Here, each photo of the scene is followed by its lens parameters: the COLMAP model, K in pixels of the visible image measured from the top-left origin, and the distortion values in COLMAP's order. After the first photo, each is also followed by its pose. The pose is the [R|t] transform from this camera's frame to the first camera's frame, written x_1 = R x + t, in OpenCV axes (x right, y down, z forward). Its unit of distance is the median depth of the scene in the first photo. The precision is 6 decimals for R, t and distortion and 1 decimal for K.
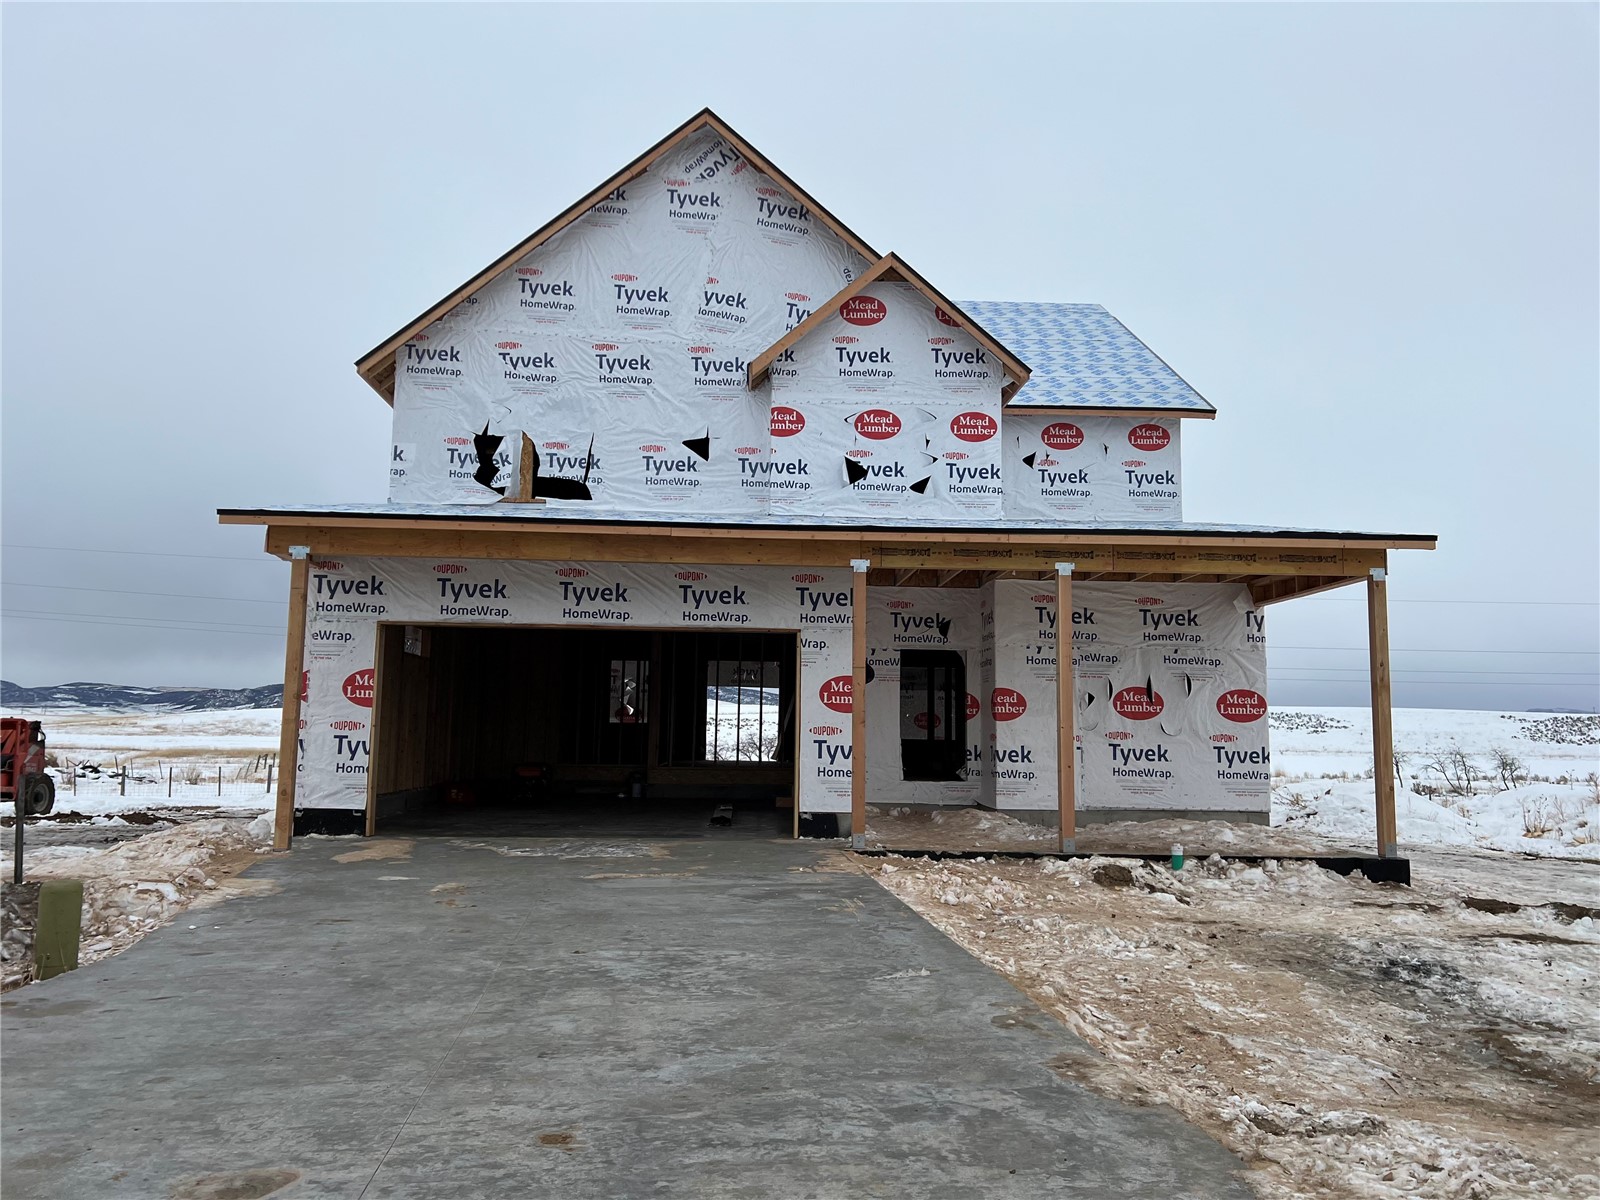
lens RADIAL K [[1193.7, 0, 796.5], [0, 1193.7, 605.5], [0, 0, 1]] dist [0.082485, -0.092037]
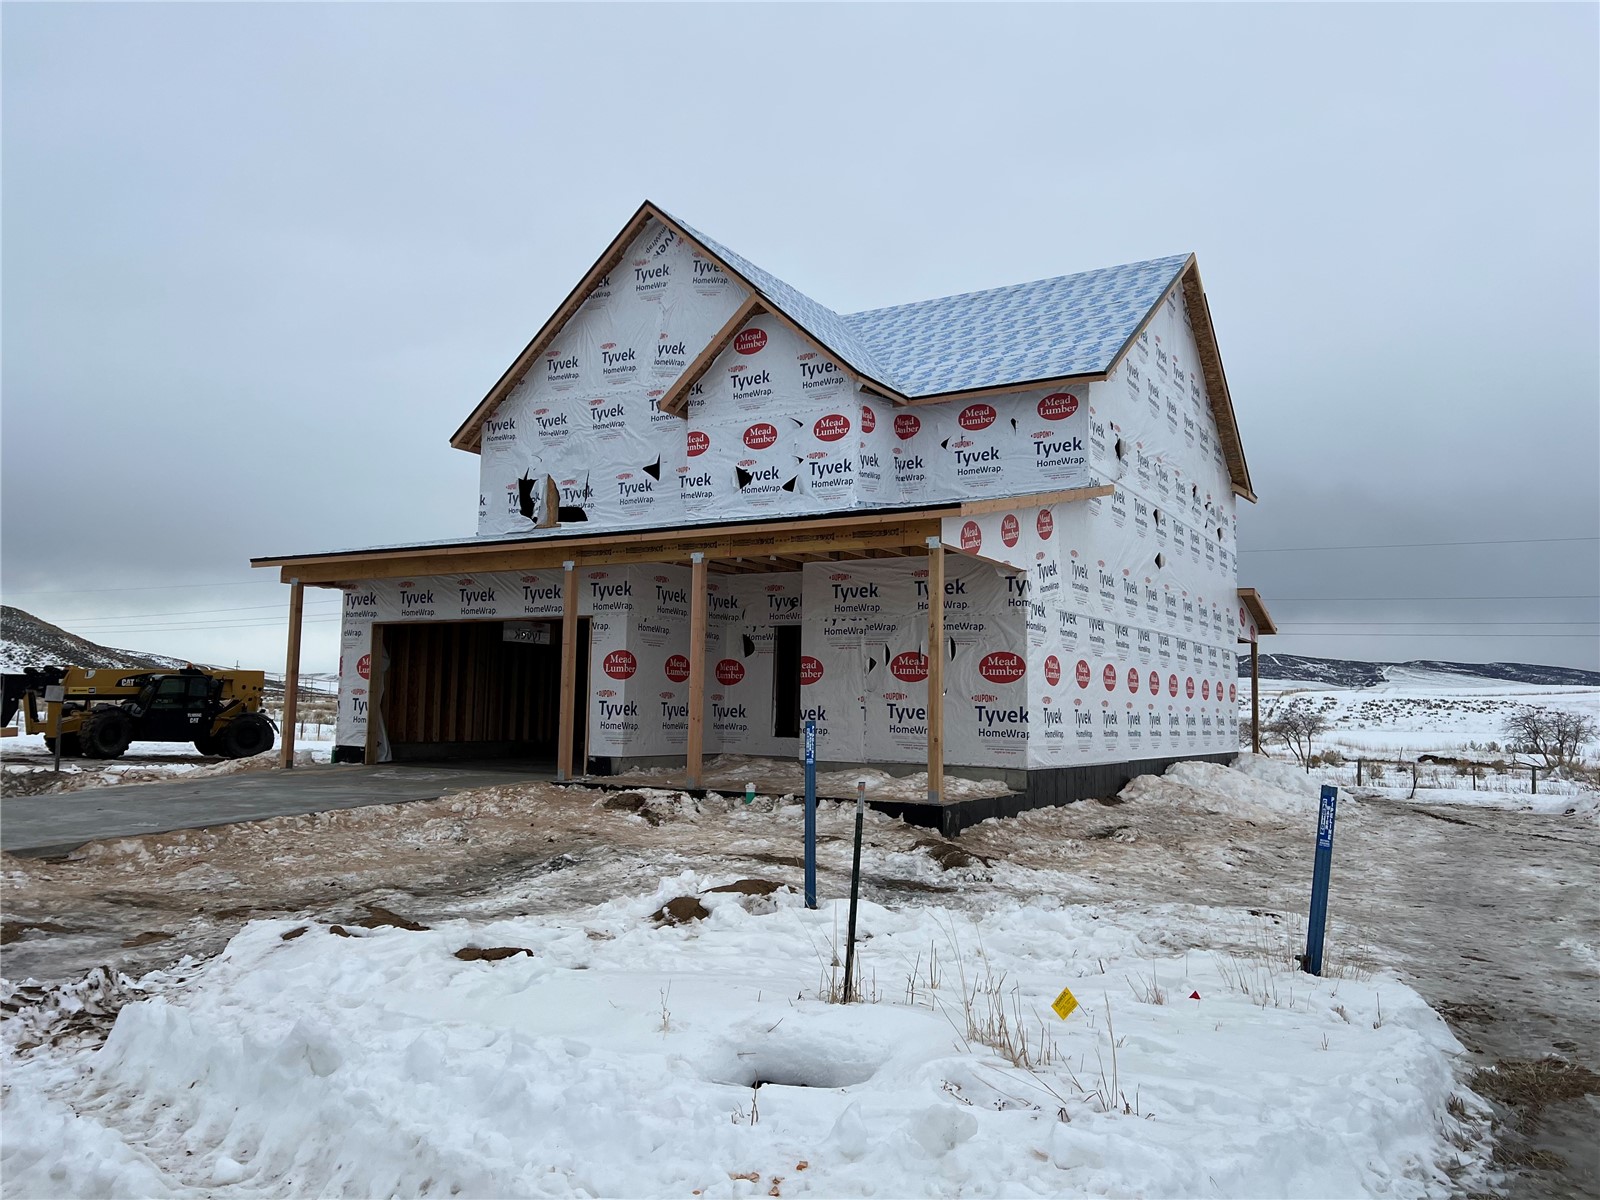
lens RADIAL K [[1193.7, 0, 796.5], [0, 1193.7, 605.5], [0, 0, 1]] dist [0.082485, -0.092037]
pose [[0.832338, -0.047775, -0.552205, 0.741141], [0.056166, 0.998420, -0.001722, 0.019554], [0.551415, -0.029582, 0.833707, 0.030436]]
